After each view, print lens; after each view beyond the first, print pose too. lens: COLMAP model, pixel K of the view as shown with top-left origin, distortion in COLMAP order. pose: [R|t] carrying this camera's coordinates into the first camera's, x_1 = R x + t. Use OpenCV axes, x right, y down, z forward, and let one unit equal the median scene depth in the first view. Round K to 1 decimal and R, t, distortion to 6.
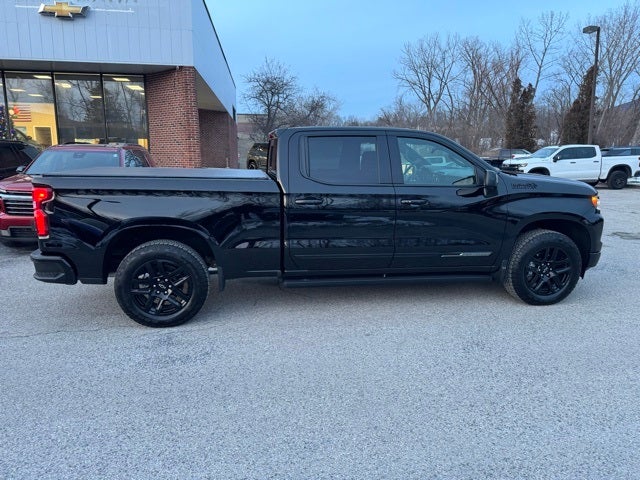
lens RADIAL K [[449.5, 0, 317.8], [0, 449.5, 237.5], [0, 0, 1]] dist [0.035041, -0.037859]
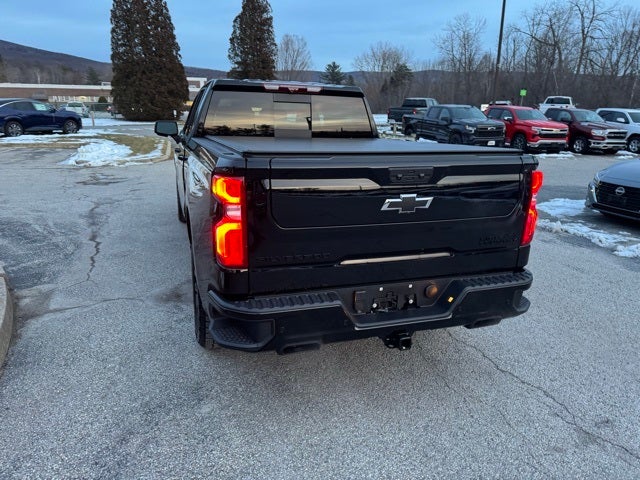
lens RADIAL K [[449.5, 0, 323.7], [0, 449.5, 241.1], [0, 0, 1]] dist [0.035041, -0.037859]
pose [[-0.158239, -0.272205, 0.949139, -0.950193], [0.164764, 0.940493, 0.297195, -0.201179], [-0.973557, 0.203412, -0.103973, 1.080645]]
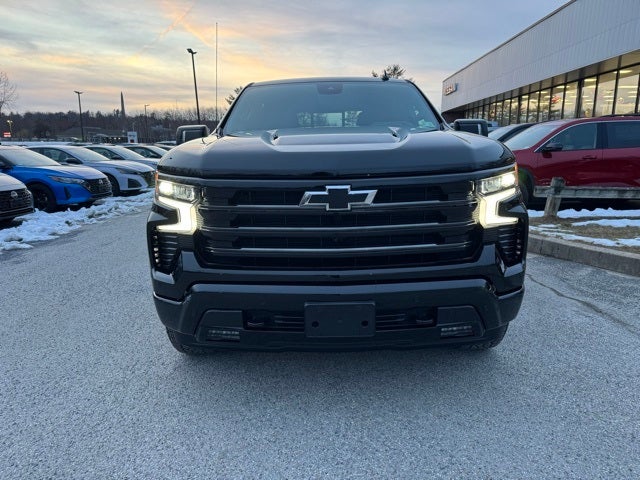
lens RADIAL K [[449.5, 0, 323.7], [0, 449.5, 242.9], [0, 0, 1]] dist [0.035041, -0.037859]
pose [[-0.170537, 0.201172, -0.964597, 1.003009], [-0.170015, 0.958247, 0.229906, -0.151043], [0.970573, 0.203204, -0.129215, 1.192251]]
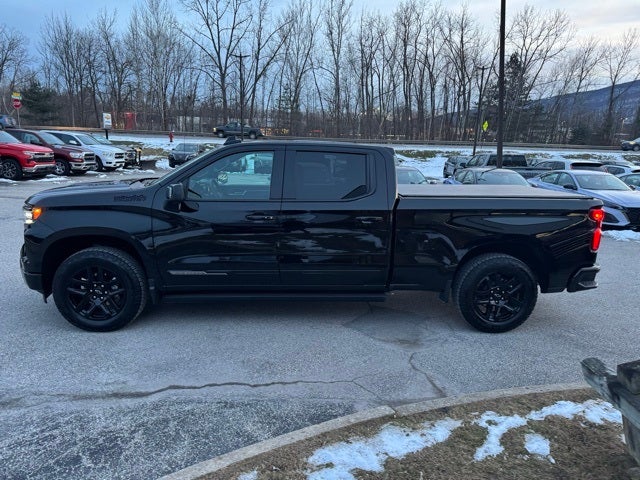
lens RADIAL K [[449.5, 0, 324.2], [0, 449.5, 243.5], [0, 0, 1]] dist [0.035041, -0.037859]
pose [[-0.994125, -0.060078, 0.090033, -0.076710], [-0.020798, 0.922337, 0.385826, -0.425550], [-0.106221, 0.381687, -0.918168, 2.029315]]
